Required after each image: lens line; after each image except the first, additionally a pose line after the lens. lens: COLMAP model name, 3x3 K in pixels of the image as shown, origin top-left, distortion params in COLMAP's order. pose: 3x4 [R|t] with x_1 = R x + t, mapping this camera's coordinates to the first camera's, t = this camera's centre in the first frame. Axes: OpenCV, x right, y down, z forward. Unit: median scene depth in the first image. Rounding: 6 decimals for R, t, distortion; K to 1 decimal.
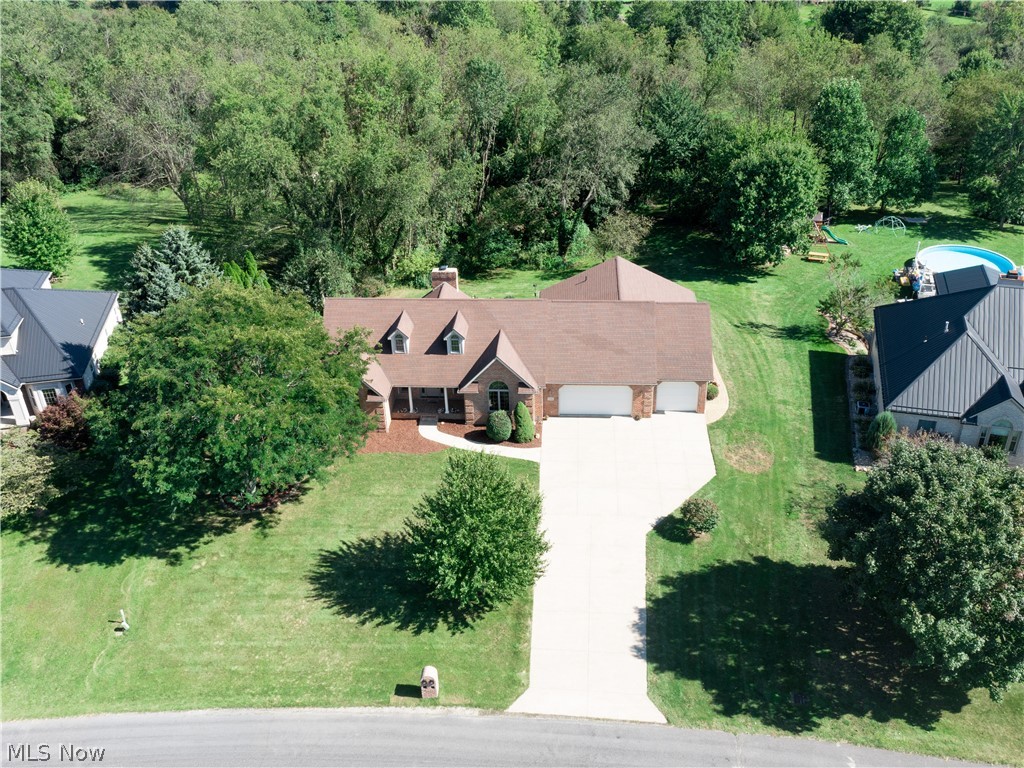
lens RADIAL K [[887.4, 0, 512.0], [0, 887.4, 384.0], [0, 0, 1]] dist [-0.010097, 0.007720]
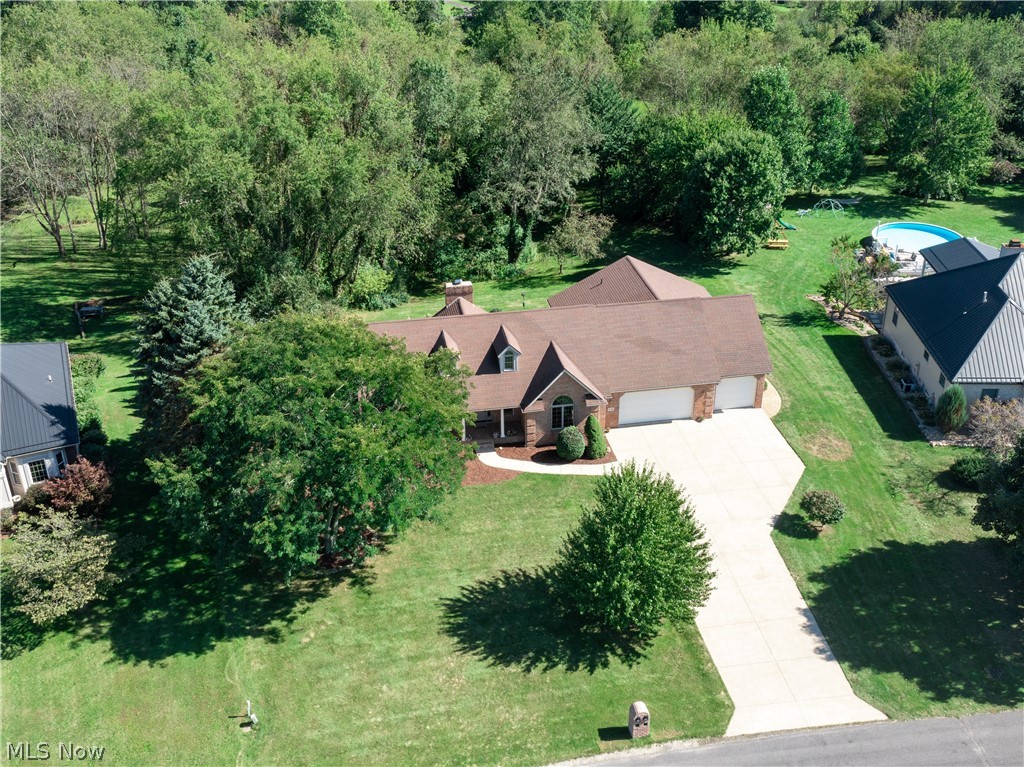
lens RADIAL K [[979.7, 0, 488.6], [0, 979.7, 348.2], [0, 0, 1]] dist [-0.004510, -0.002905]
pose [[0.975708, -0.093175, 0.198273, -0.291170], [0.105647, 0.992977, -0.053257, -0.005991], [-0.191918, 0.072910, 0.978699, 0.005711]]
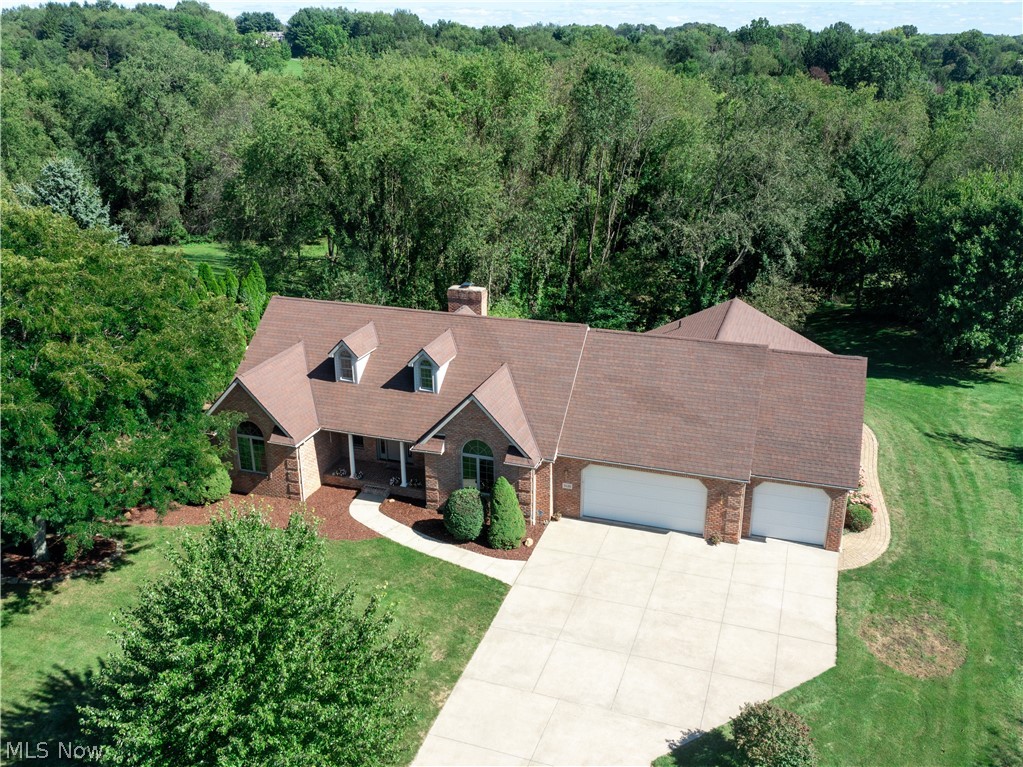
lens RADIAL K [[886.6, 0, 511.5], [0, 886.6, 383.5], [0, 0, 1]] dist [-0.010097, 0.007720]
pose [[0.964416, 0.112147, -0.239427, 0.145997], [-0.151708, 0.976396, -0.153741, 0.048179], [0.216534, 0.184593, 0.958665, 0.424253]]
